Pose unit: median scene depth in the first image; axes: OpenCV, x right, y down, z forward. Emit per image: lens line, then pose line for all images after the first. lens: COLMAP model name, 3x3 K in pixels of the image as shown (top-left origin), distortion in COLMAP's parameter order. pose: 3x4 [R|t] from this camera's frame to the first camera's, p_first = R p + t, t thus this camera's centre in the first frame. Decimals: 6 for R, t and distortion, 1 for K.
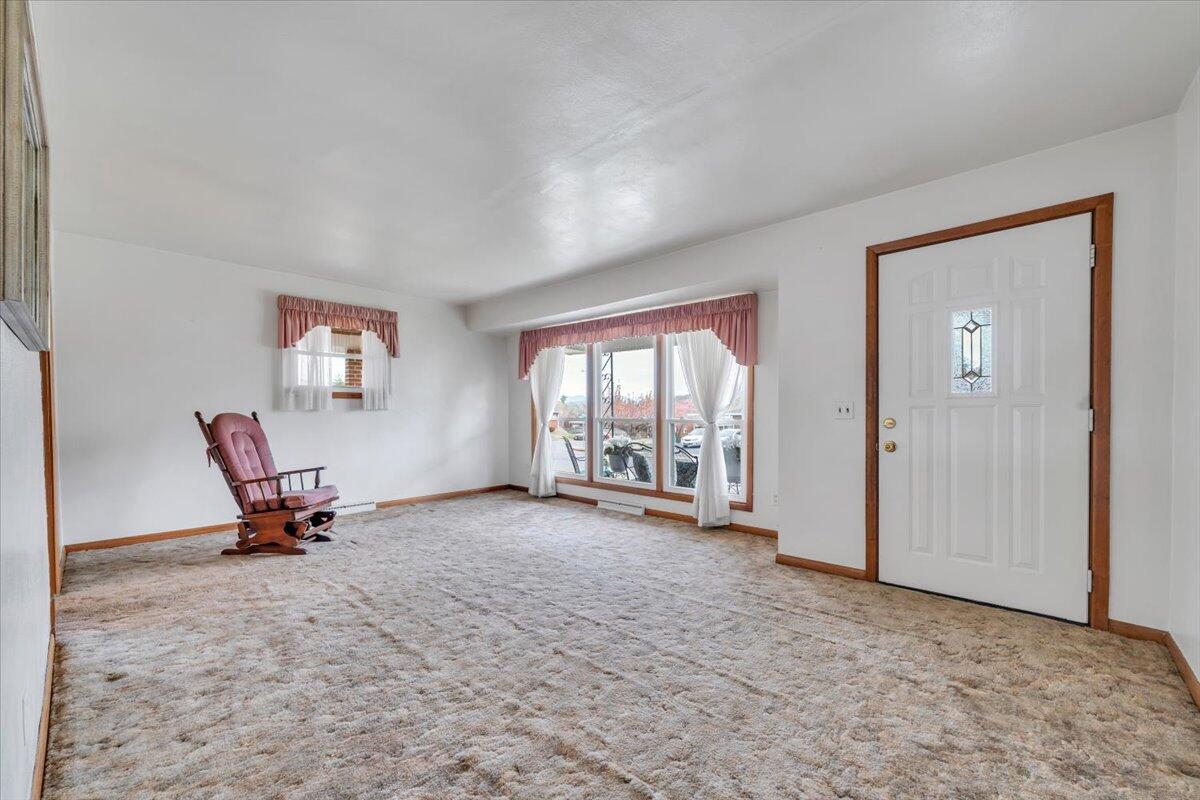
lens RADIAL K [[469.0, 0, 600.6], [0, 469.0, 410.9], [0, 0, 1]] dist [-0.000531, -0.000237]
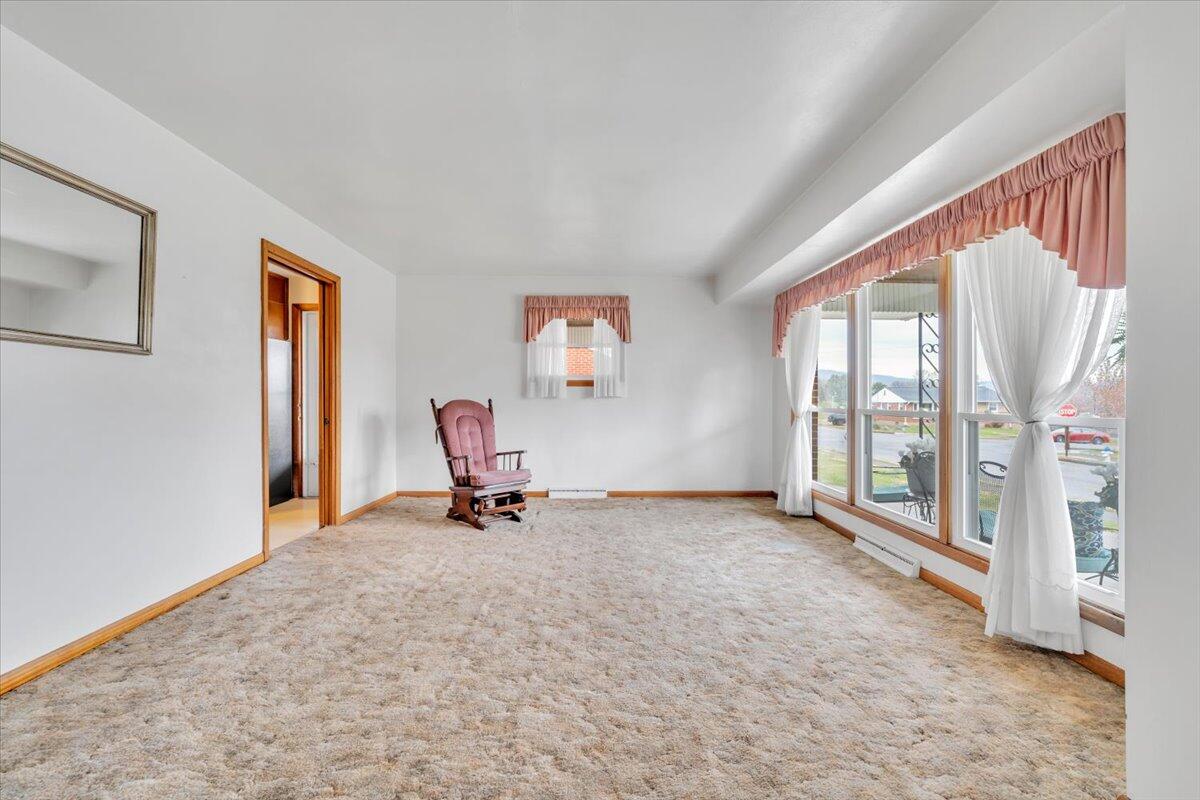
lens RADIAL K [[474.5, 0, 599.0], [0, 474.5, 391.7], [0, 0, 1]] dist [-0.001116, -0.000446]
pose [[0.684612, -0.011153, -0.728822, 0.298228], [0.000200, 0.999886, -0.015114, 0.001940], [0.728908, 0.010201, 0.684536, 0.370740]]
